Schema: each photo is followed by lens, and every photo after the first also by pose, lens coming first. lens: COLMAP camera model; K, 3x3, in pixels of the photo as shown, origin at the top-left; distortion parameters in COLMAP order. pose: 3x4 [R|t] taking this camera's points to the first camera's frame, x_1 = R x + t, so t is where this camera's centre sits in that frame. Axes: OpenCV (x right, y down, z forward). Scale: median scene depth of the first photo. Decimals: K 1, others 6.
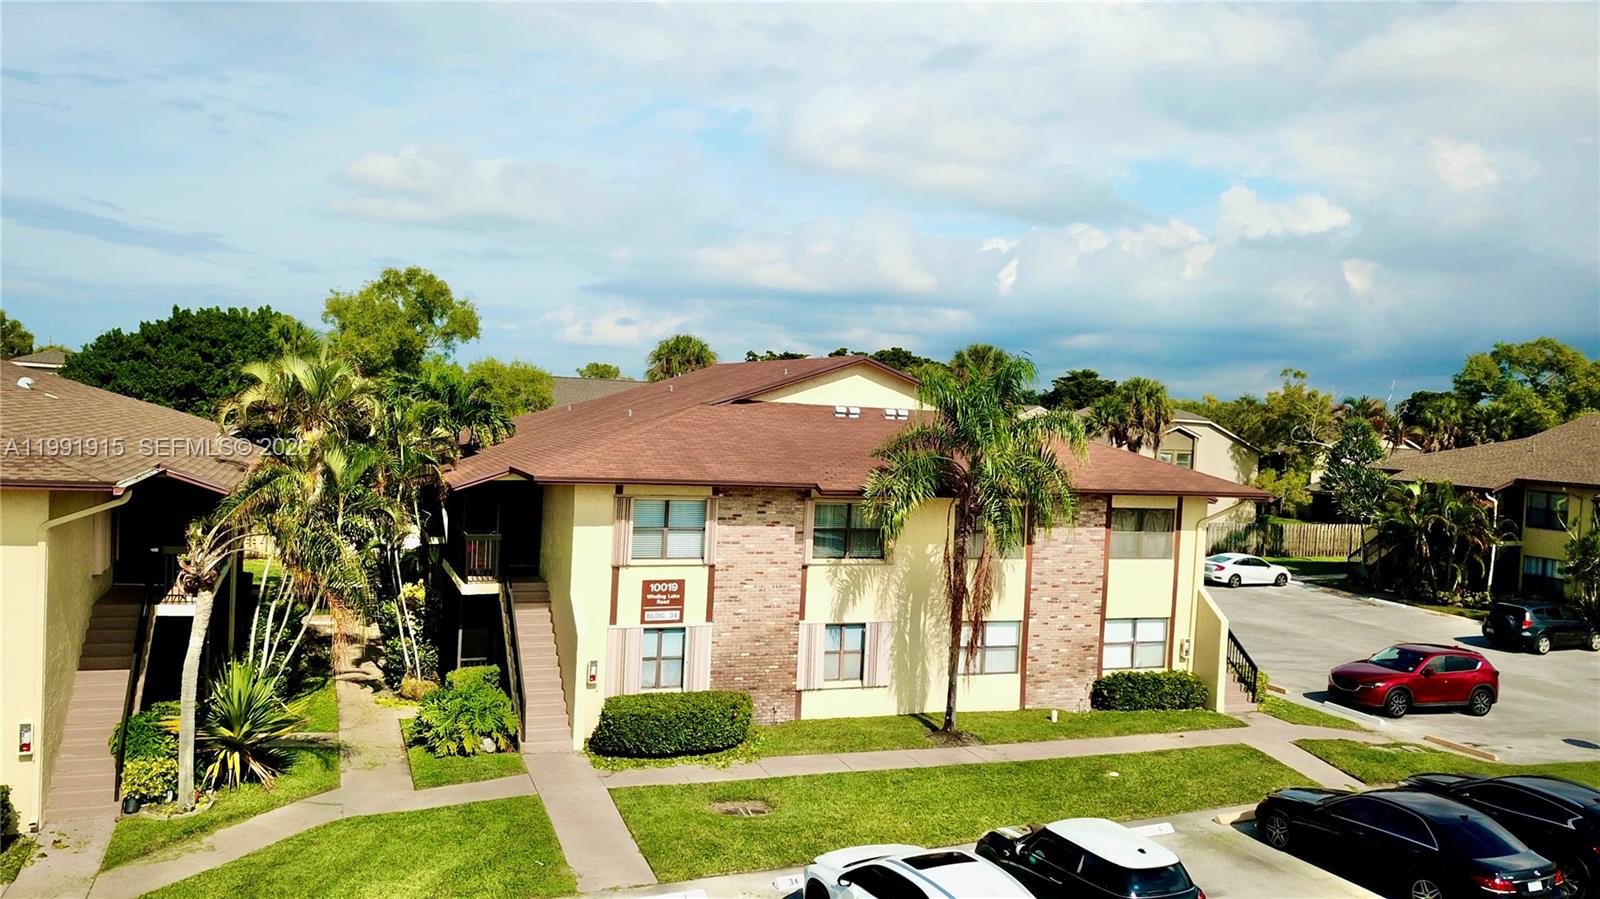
lens RADIAL K [[1212.2, 0, 800.0], [0, 1212.2, 449.5], [0, 0, 1]] dist [-0.000705, 0.005428]
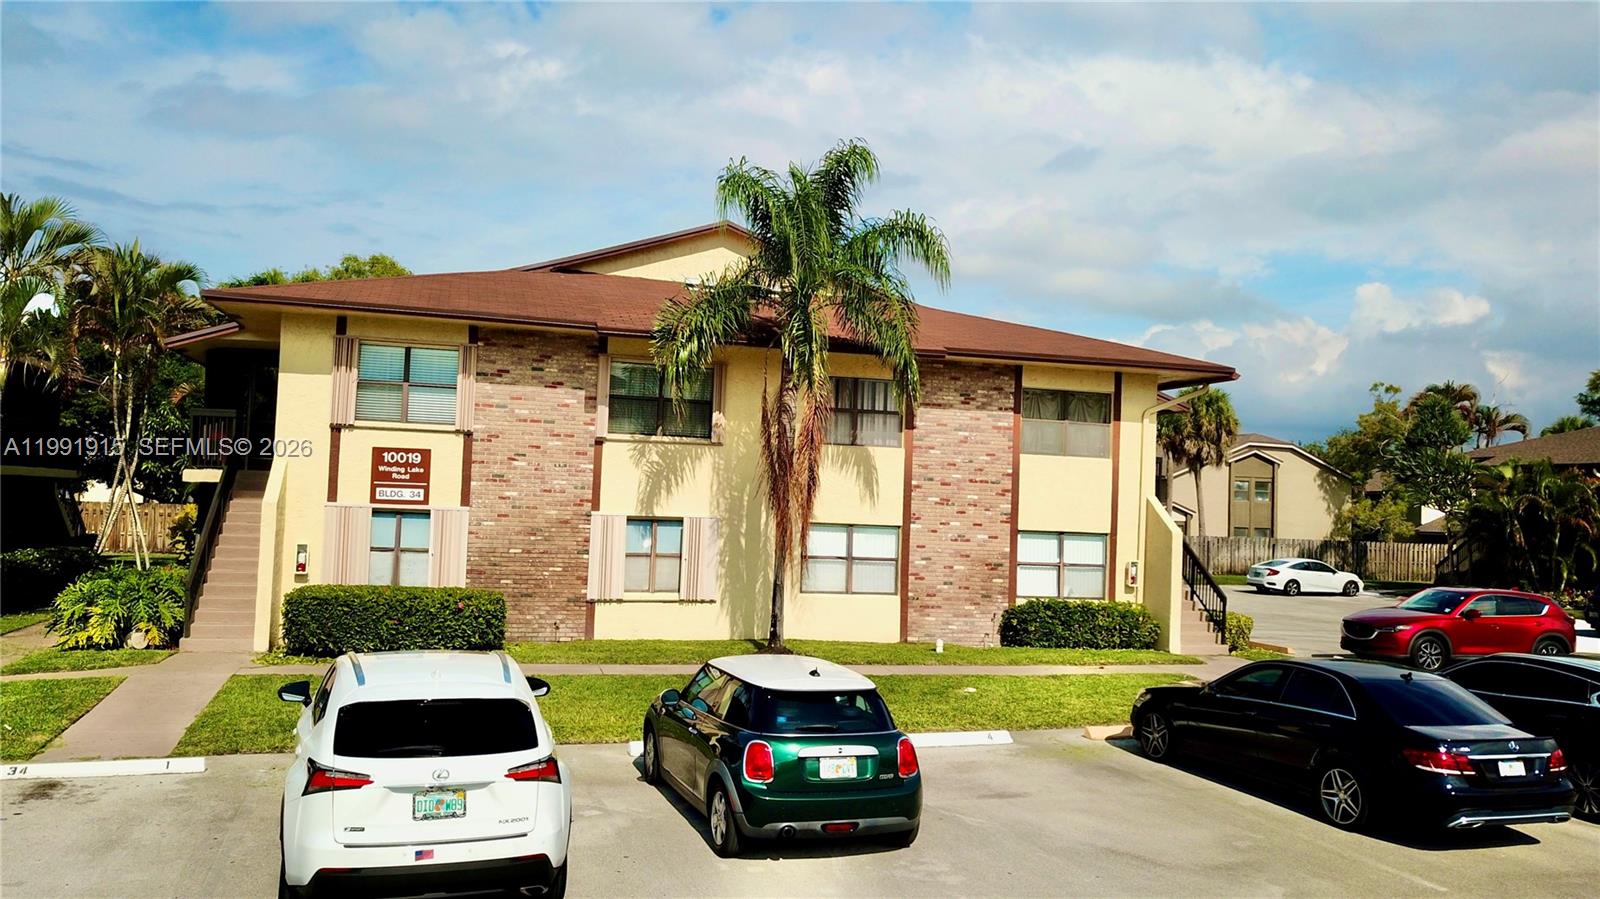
lens RADIAL K [[1226.9, 0, 800.0], [0, 1226.9, 449.5], [0, 0, 1]] dist [0.011779, 0.011142]
pose [[0.995779, -0.015000, -0.090547, 0.186624], [0.008069, 0.997042, -0.076431, 0.148410], [0.091426, 0.075378, 0.992955, 0.205101]]
